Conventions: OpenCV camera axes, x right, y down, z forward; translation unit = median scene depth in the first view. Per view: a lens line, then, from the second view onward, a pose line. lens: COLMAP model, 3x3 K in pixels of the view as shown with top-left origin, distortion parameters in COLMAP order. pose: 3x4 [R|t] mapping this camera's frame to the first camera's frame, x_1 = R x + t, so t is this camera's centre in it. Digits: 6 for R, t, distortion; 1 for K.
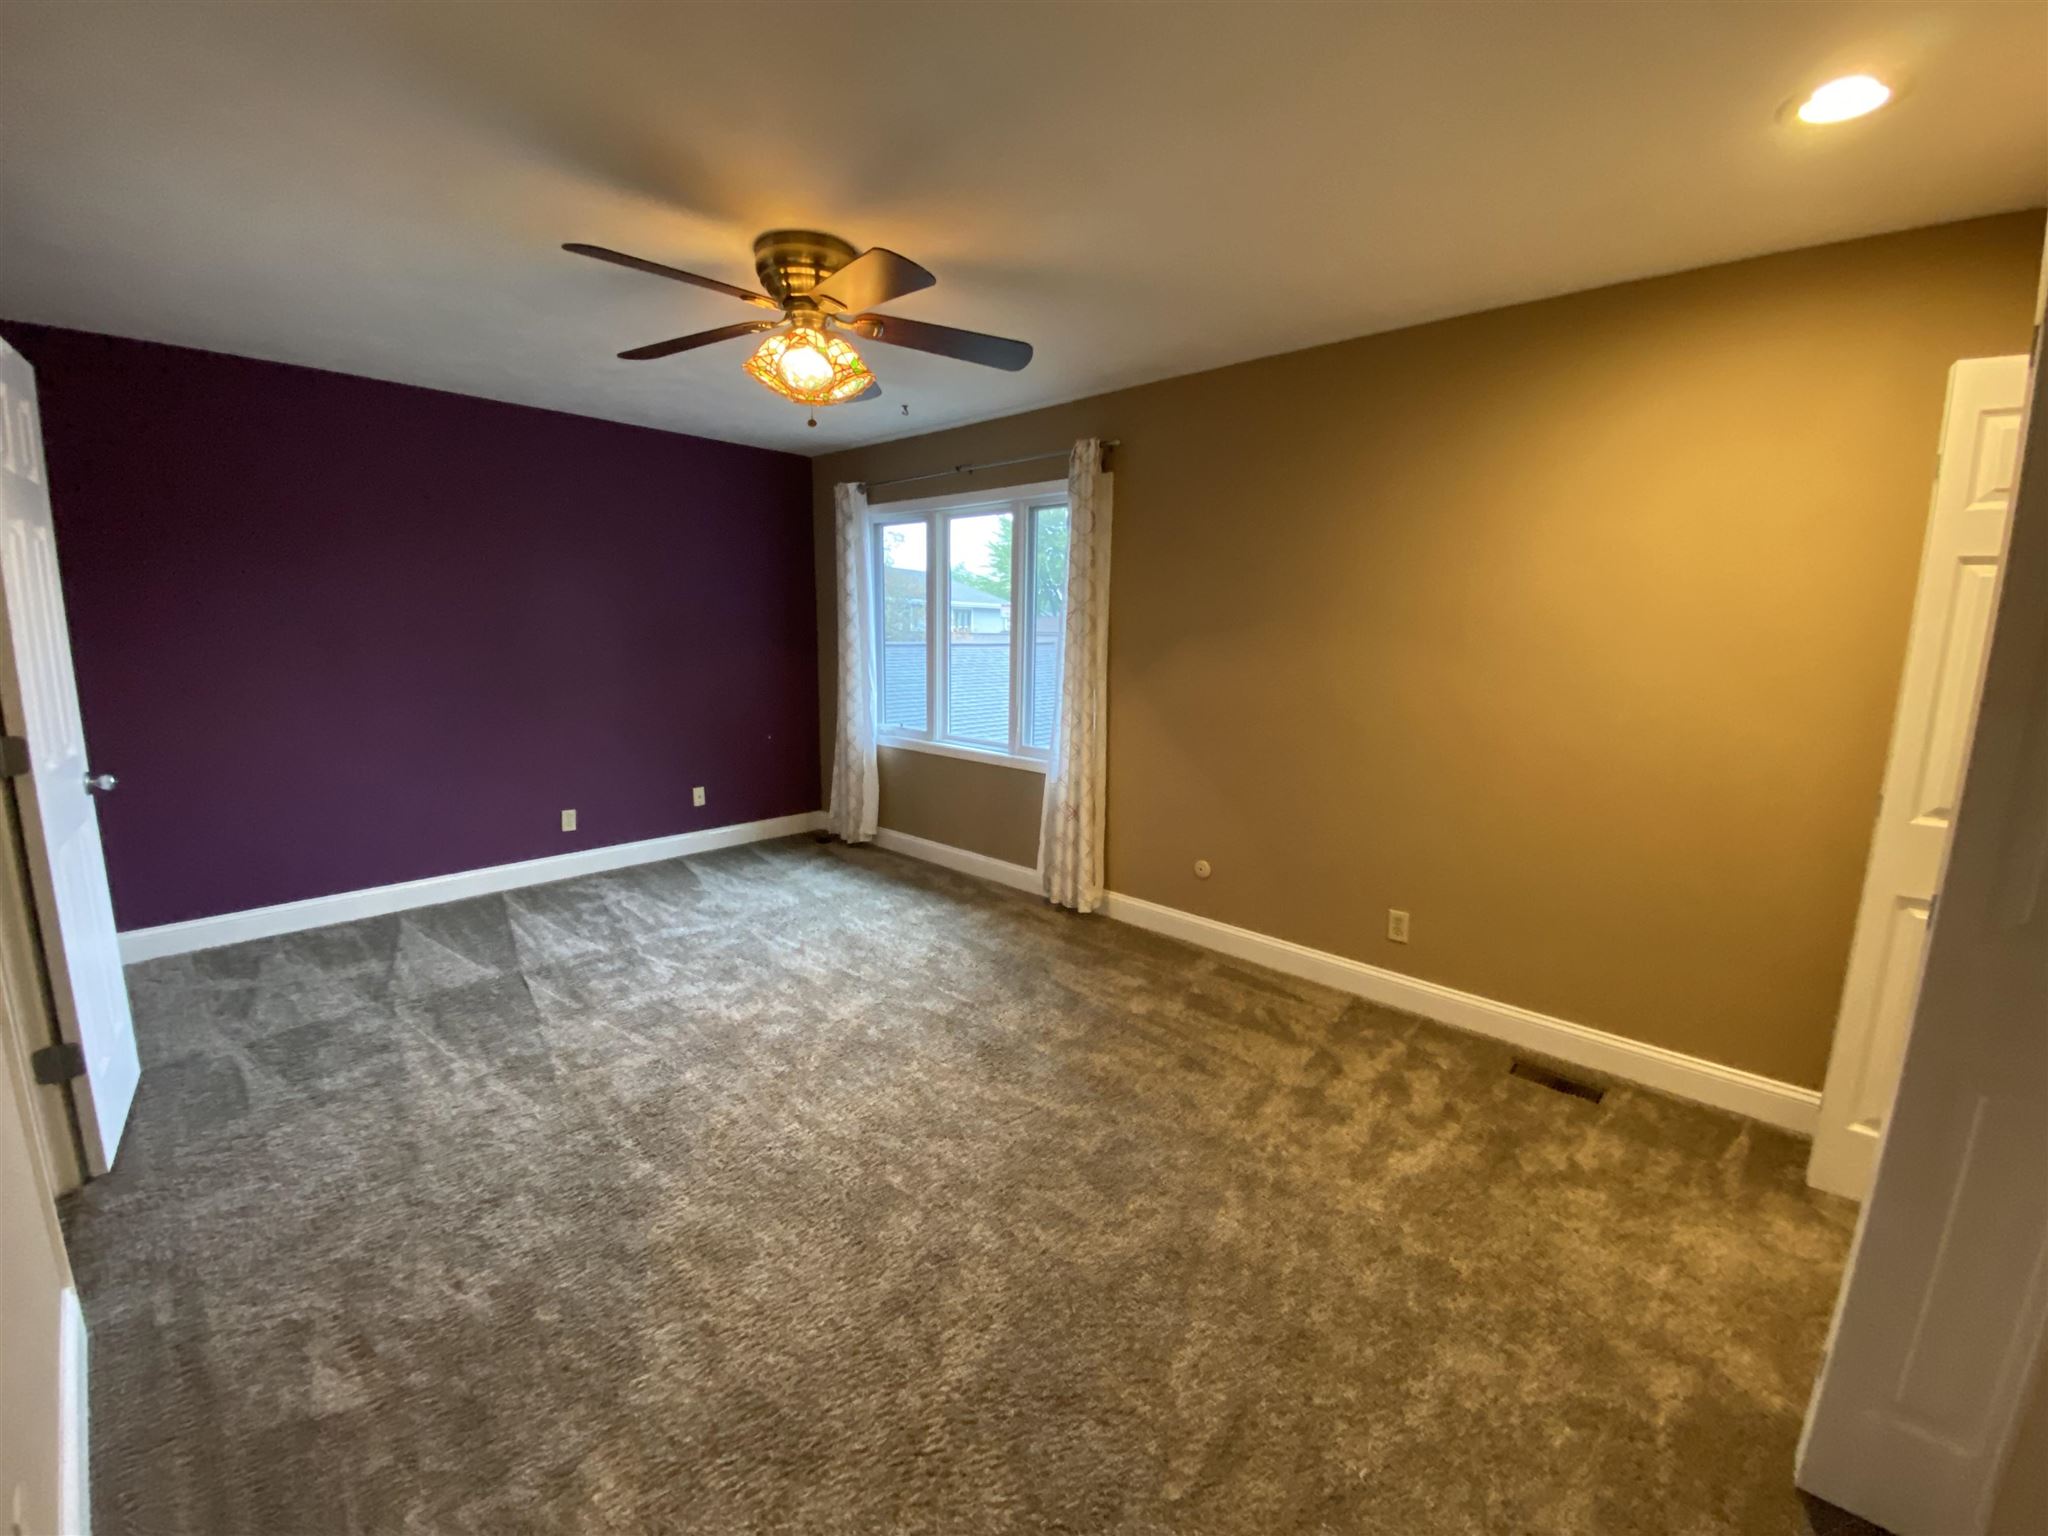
lens RADIAL K [[819.2, 0, 1015.5], [0, 819.2, 762.3], [0, 0, 1]] dist [0.024358, -0.022095]
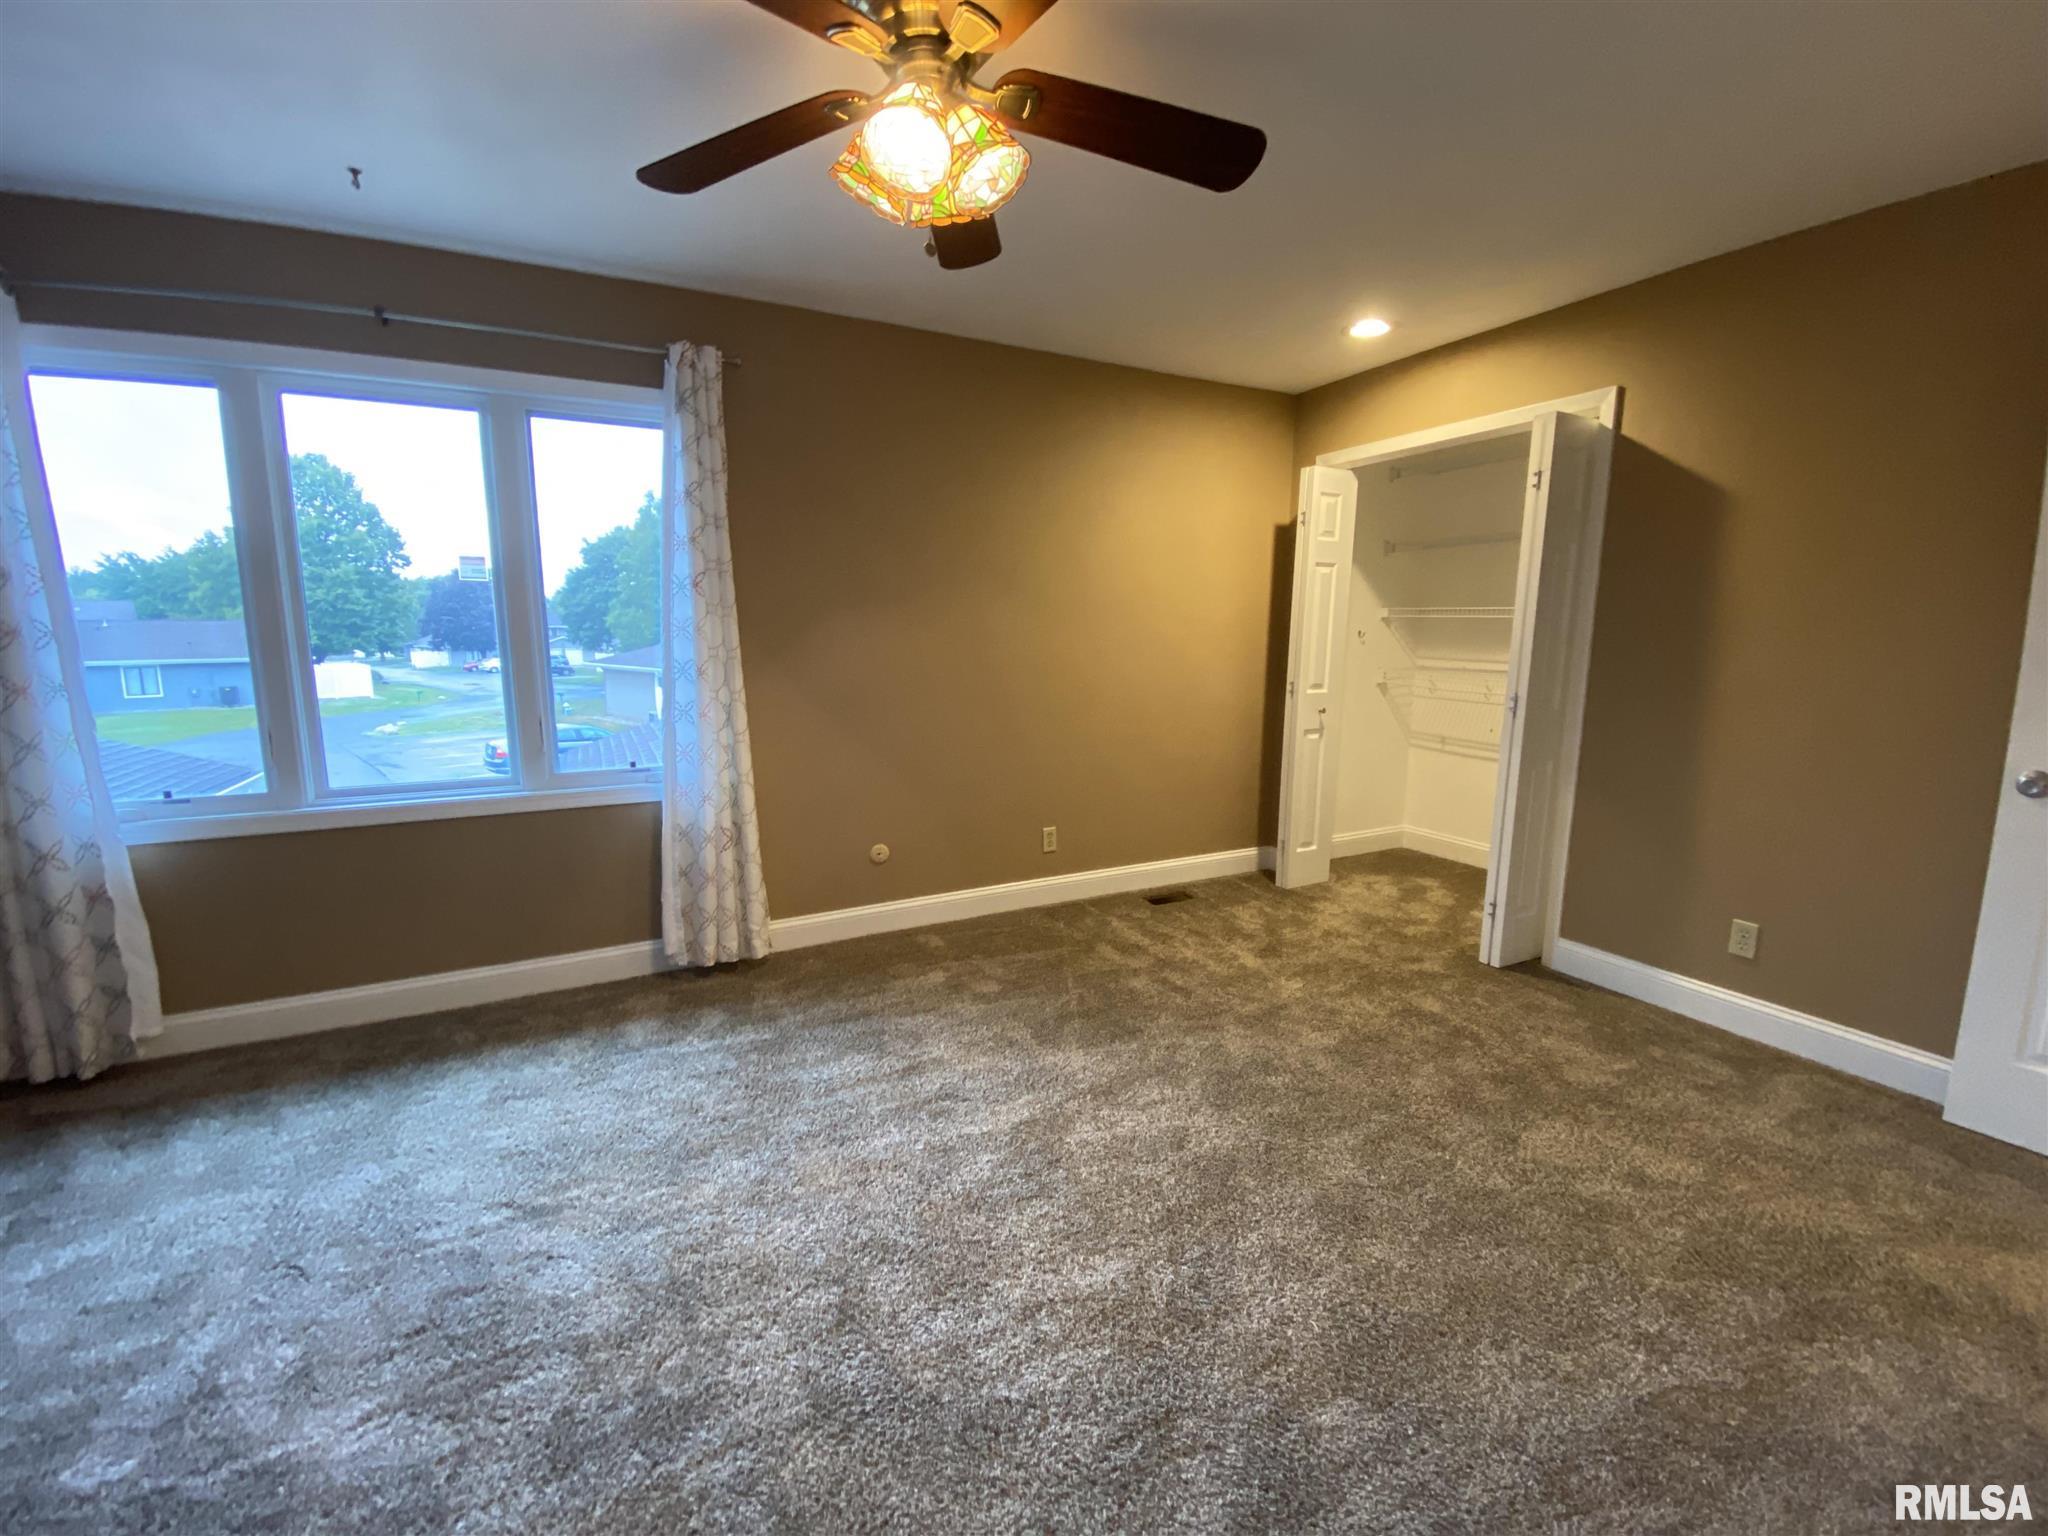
lens RADIAL K [[819.2, 0, 1015.5], [0, 819.2, 762.3], [0, 0, 1]] dist [0.024358, -0.022095]
pose [[0.341635, -0.154252, 0.927088, -0.555079], [0.164486, 0.981028, 0.102613, -0.042893], [-0.925327, 0.117437, 0.360526, 0.481578]]
